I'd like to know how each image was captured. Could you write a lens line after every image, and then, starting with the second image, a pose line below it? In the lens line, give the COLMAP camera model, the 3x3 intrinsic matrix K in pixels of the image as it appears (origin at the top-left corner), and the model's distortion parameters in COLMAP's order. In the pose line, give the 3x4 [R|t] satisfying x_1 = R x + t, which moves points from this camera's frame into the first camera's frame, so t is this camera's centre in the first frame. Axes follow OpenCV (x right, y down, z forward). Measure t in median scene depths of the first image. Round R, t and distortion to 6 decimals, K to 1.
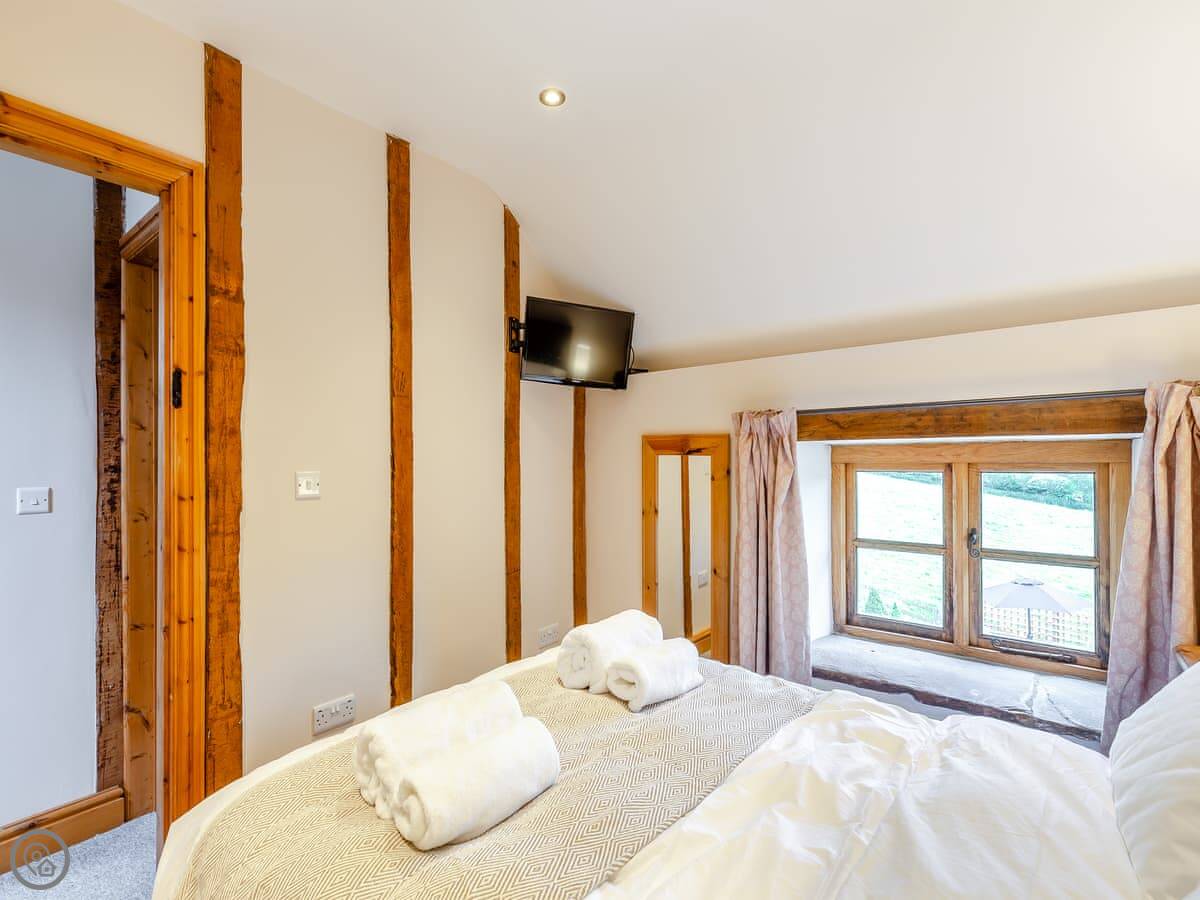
lens RADIAL K [[557.4, 0, 597.4], [0, 557.4, 461.7], [0, 0, 1]] dist [0.001266, 0.000010]
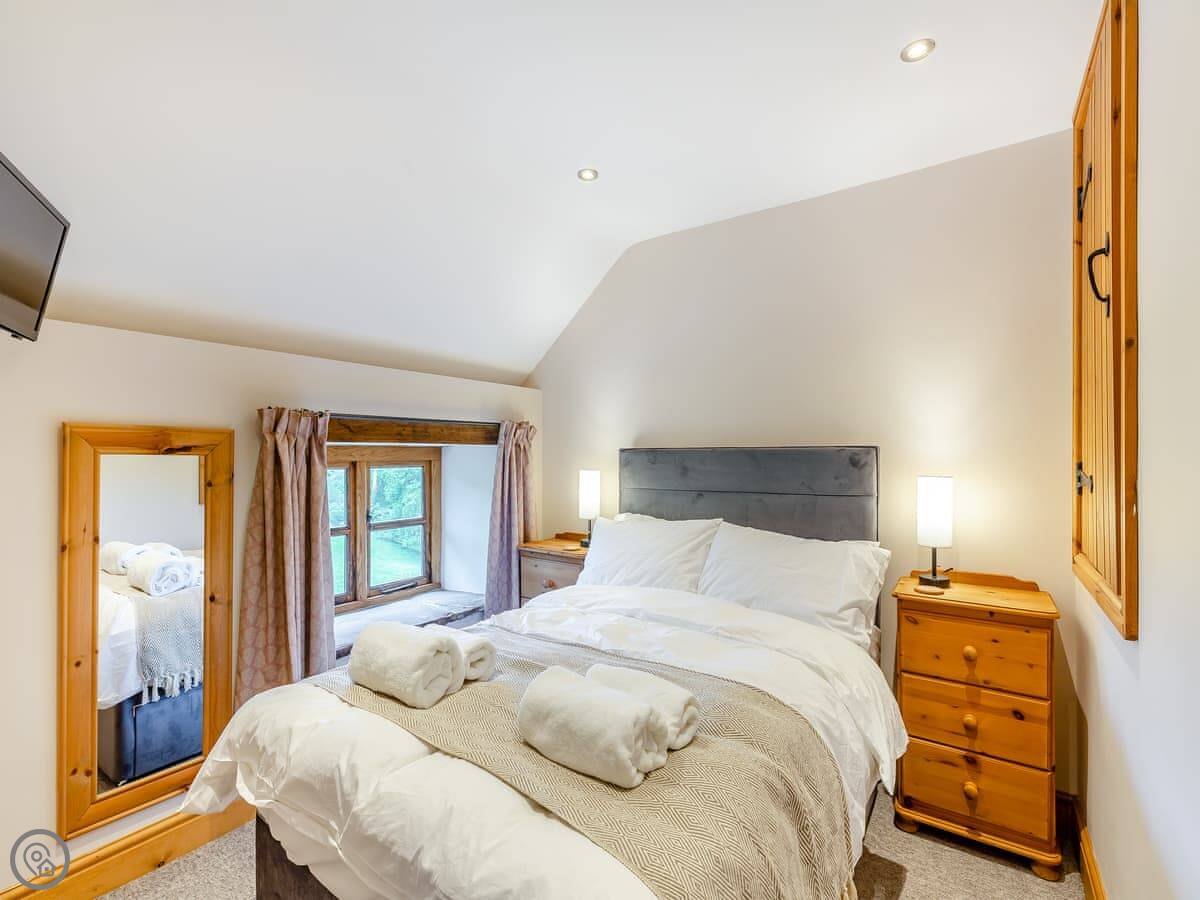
lens RADIAL K [[531.0, 0, 600.0], [0, 531.0, 450.0], [0, 0, 1]] dist [0.004337, 0.000340]
pose [[-0.061851, 0.013461, 0.997995, -0.708089], [0.009081, 0.999875, -0.012923, -0.004178], [-0.998044, 0.008263, -0.061965, 0.571559]]
